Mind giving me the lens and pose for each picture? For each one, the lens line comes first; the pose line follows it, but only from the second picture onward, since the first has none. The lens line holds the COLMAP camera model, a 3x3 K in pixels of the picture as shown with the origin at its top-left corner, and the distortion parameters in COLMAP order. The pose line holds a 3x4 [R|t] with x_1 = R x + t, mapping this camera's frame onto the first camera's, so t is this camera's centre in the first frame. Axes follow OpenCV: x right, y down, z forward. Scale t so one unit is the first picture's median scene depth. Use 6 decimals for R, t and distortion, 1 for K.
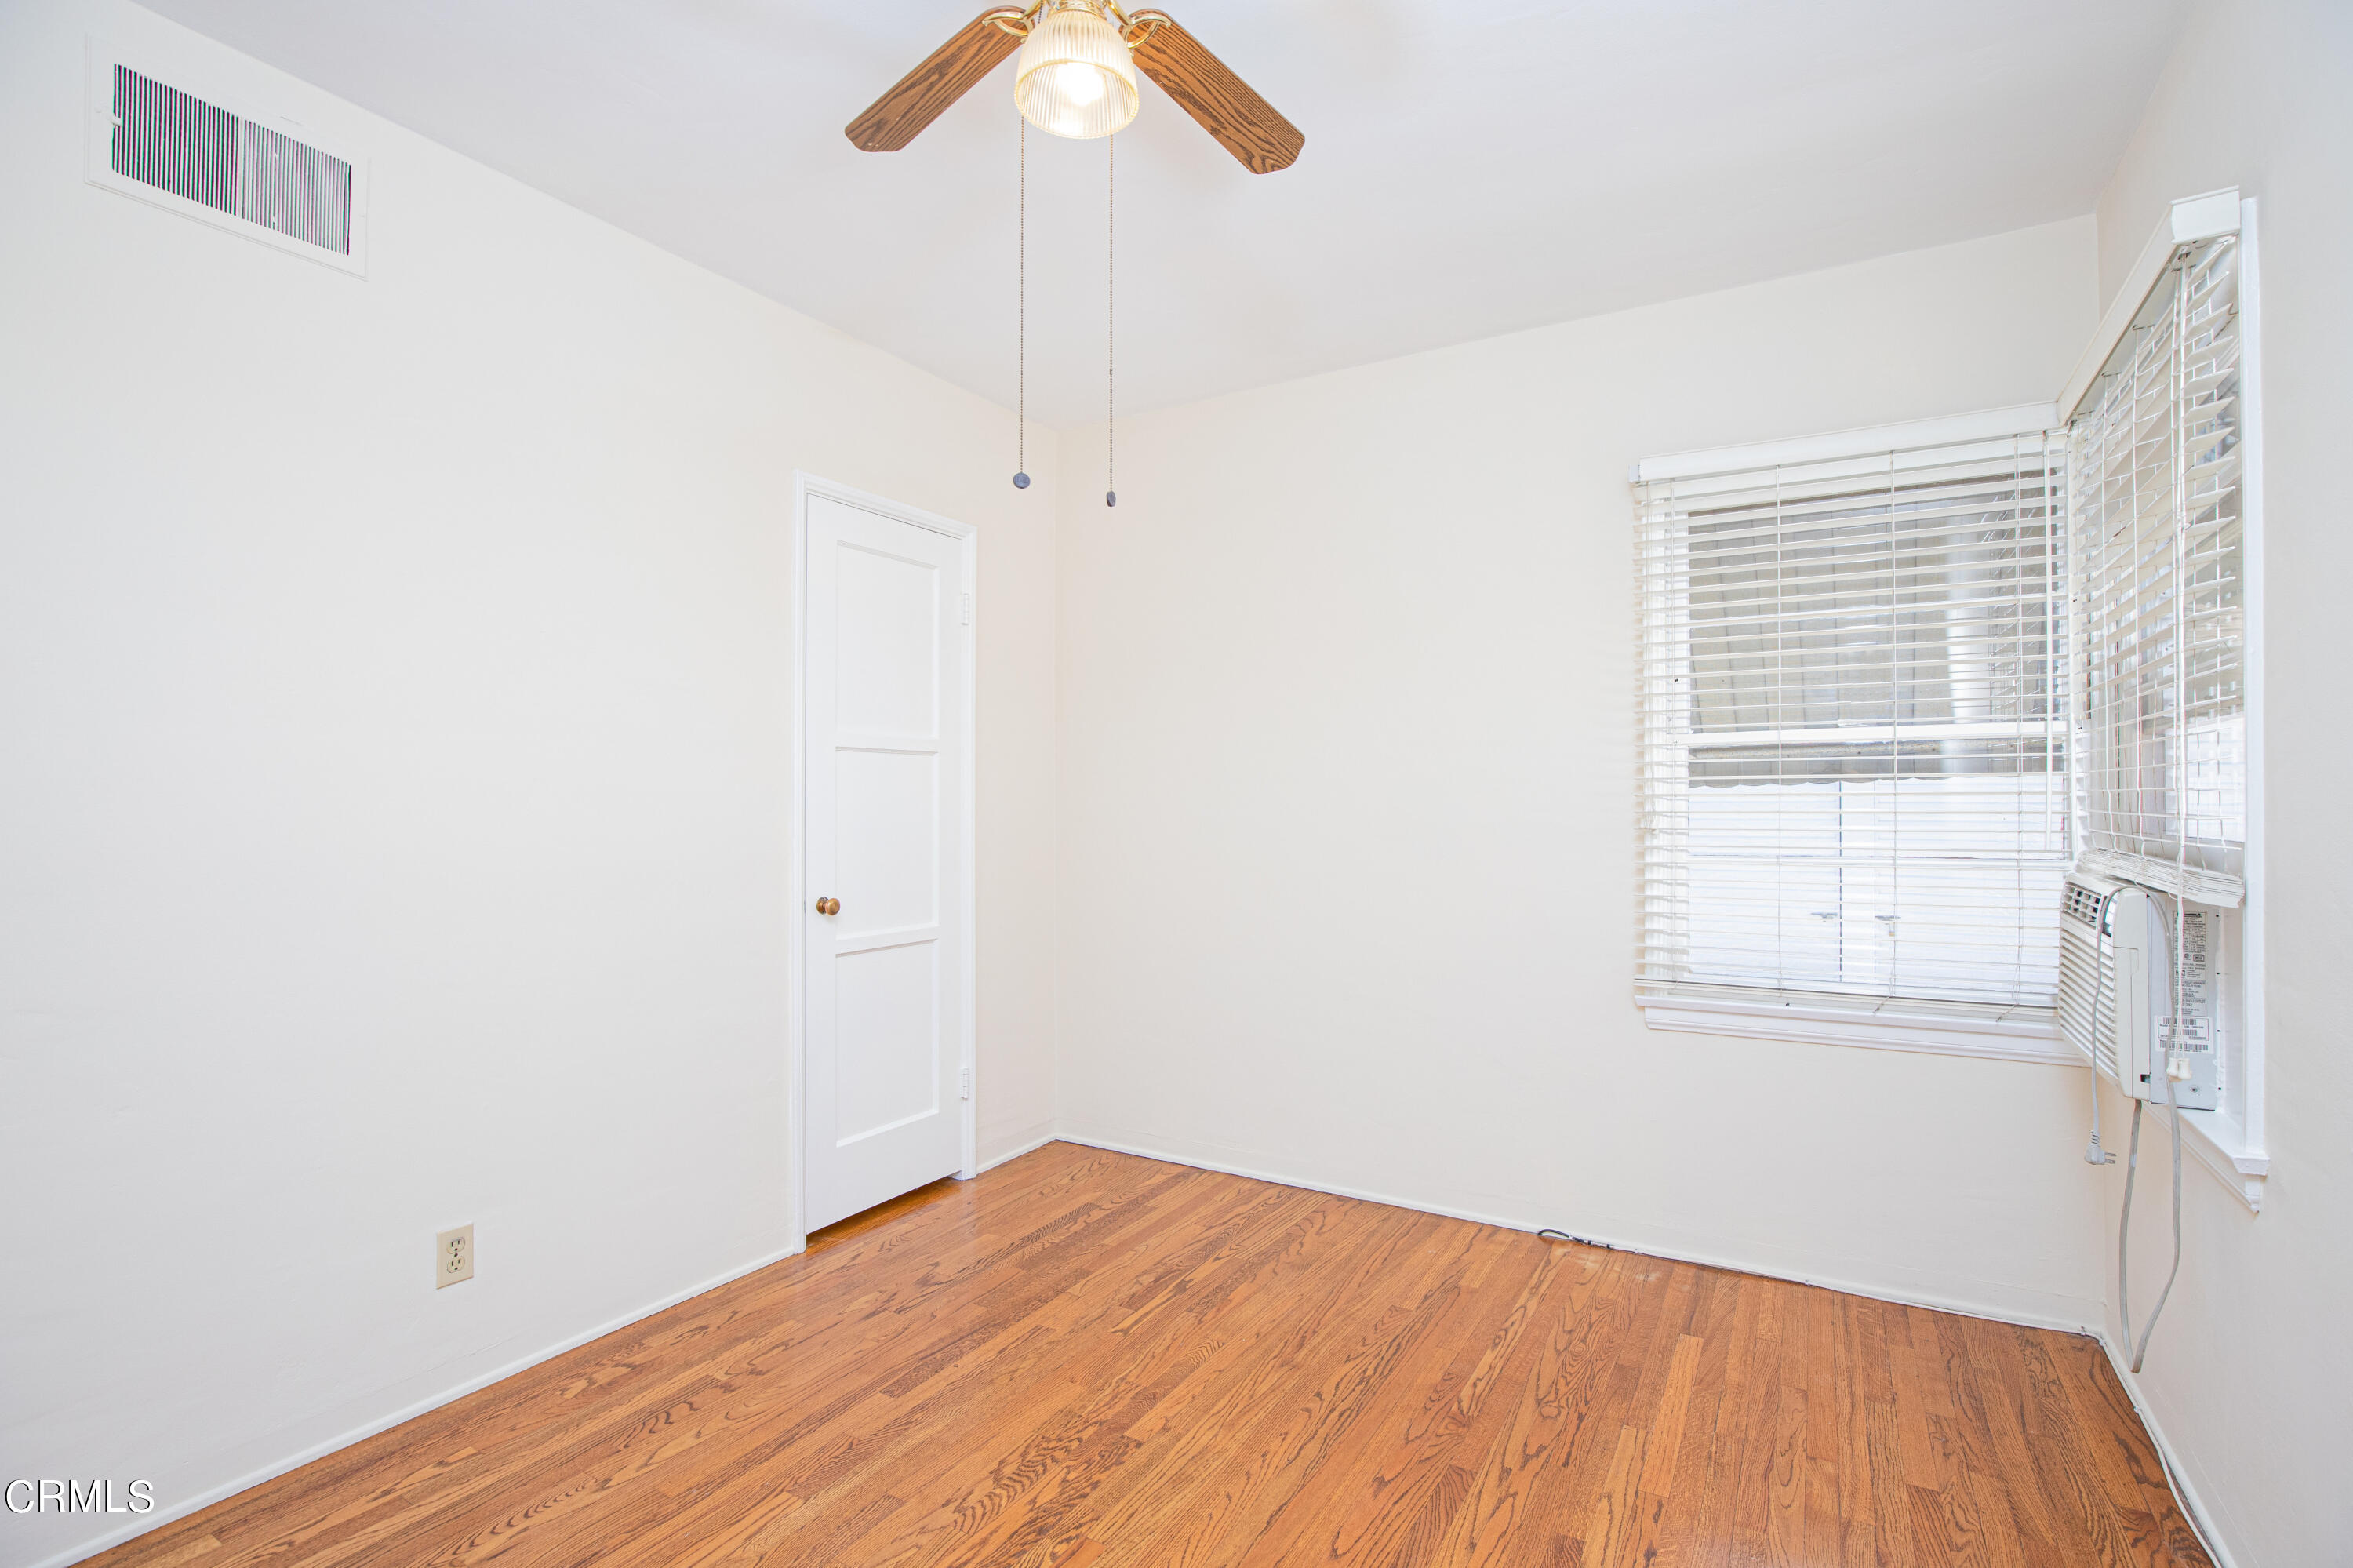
lens RADIAL K [[1076.3, 0, 1197.7], [0, 1076.3, 790.6], [0, 0, 1]] dist [-0.028091, 0.003596]
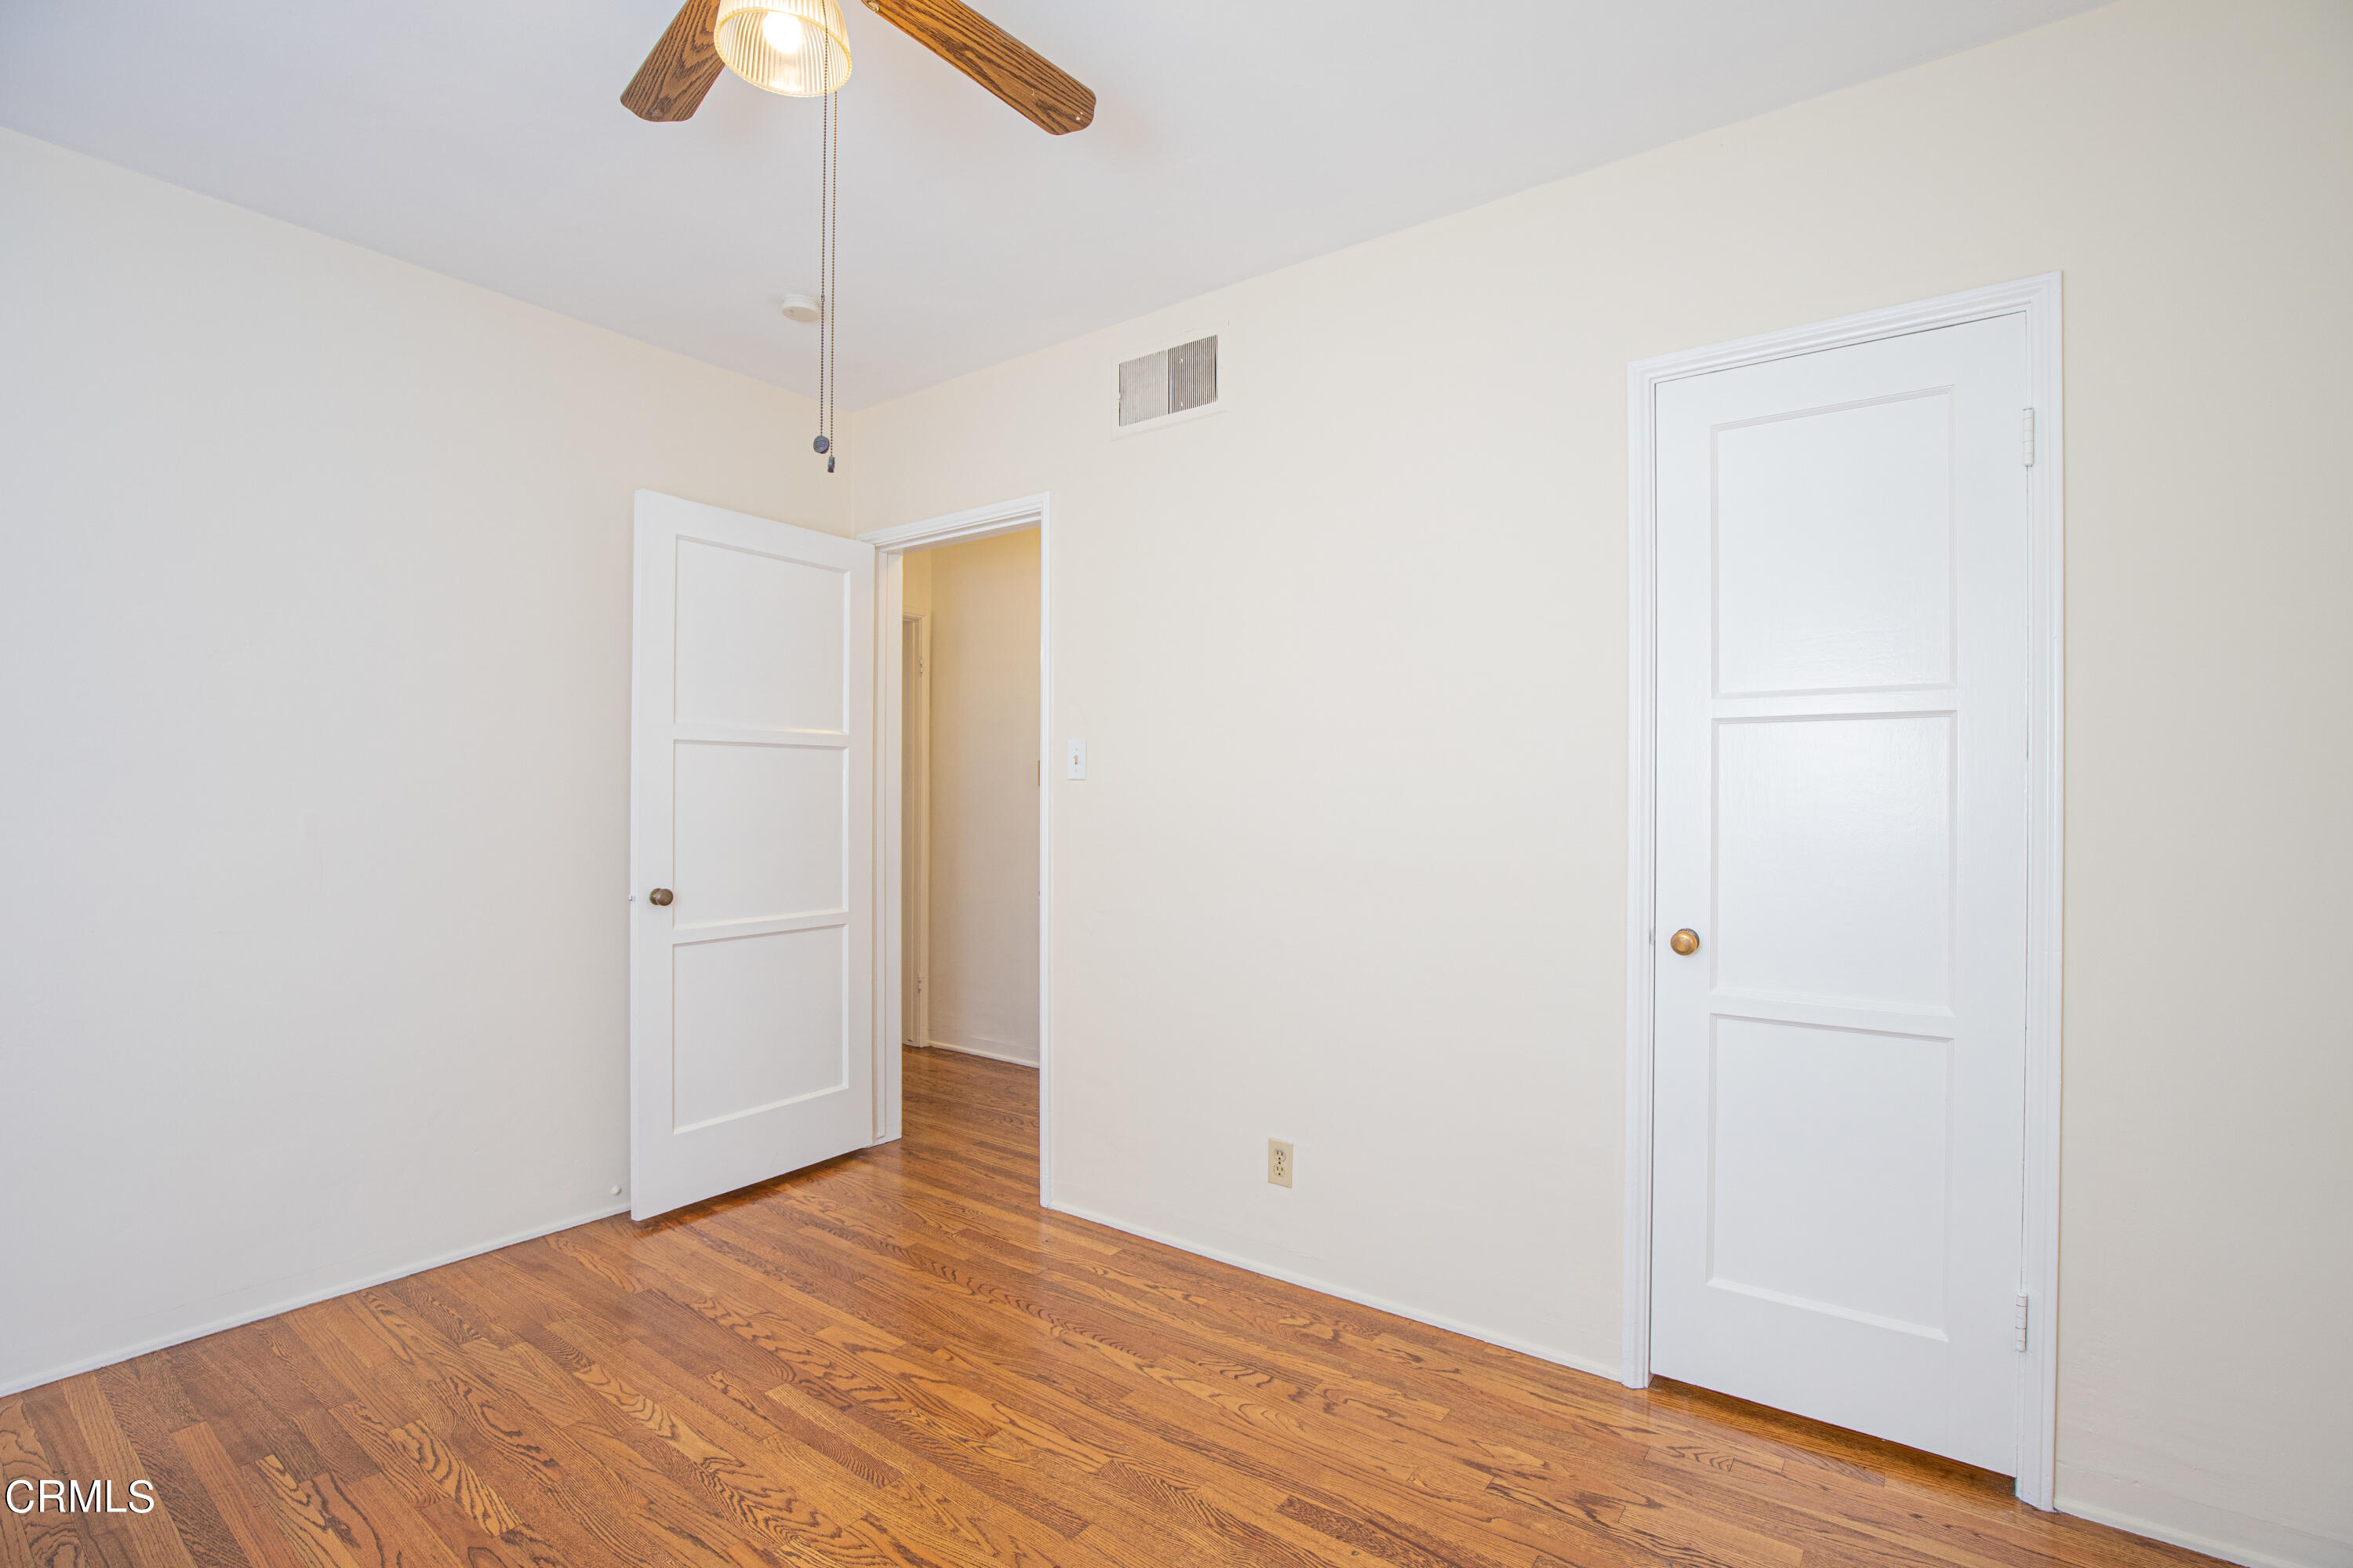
lens RADIAL K [[1076.3, 0, 1191.8], [0, 1076.3, 790.9], [0, 0, 1]] dist [-0.028091, 0.003596]
pose [[-0.096420, -0.004121, -0.995332, 0.482031], [0.006913, 0.999965, -0.004810, 0.009406], [0.995317, -0.007345, -0.096388, 0.885729]]
